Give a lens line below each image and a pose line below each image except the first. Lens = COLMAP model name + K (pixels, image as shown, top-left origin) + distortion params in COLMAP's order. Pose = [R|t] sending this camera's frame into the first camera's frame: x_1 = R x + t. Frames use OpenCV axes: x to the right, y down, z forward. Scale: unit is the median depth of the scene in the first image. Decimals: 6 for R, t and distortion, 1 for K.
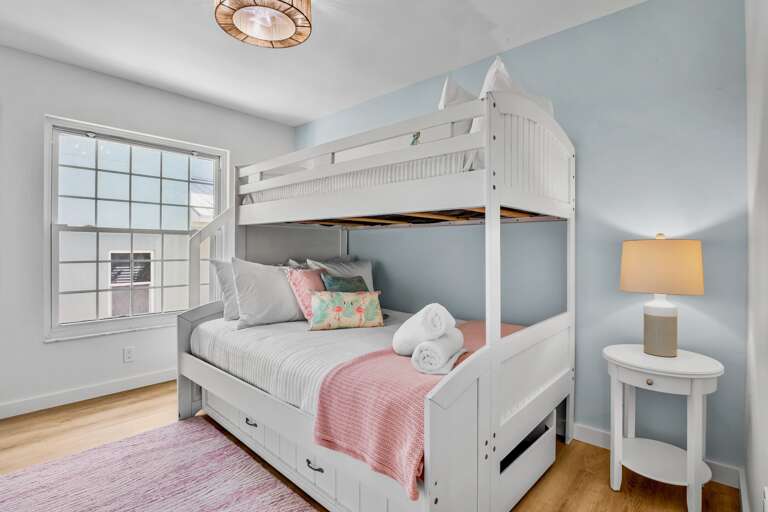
lens RADIAL K [[381.2, 0, 379.5], [0, 381.2, 245.2], [0, 0, 1]] dist [-0.017910, 0.000159]
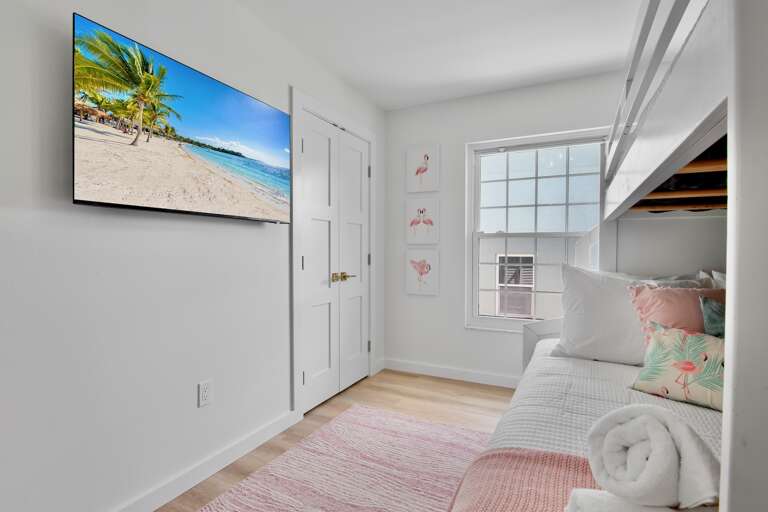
lens RADIAL K [[384.2, 0, 385.6], [0, 384.2, 253.6], [0, 0, 1]] dist [-0.020575, 0.000338]
pose [[0.268426, 0.006164, -0.963281, 0.257928], [0.007673, 0.999934, 0.008536, 0.001037], [0.963270, -0.009682, 0.268361, 0.399842]]
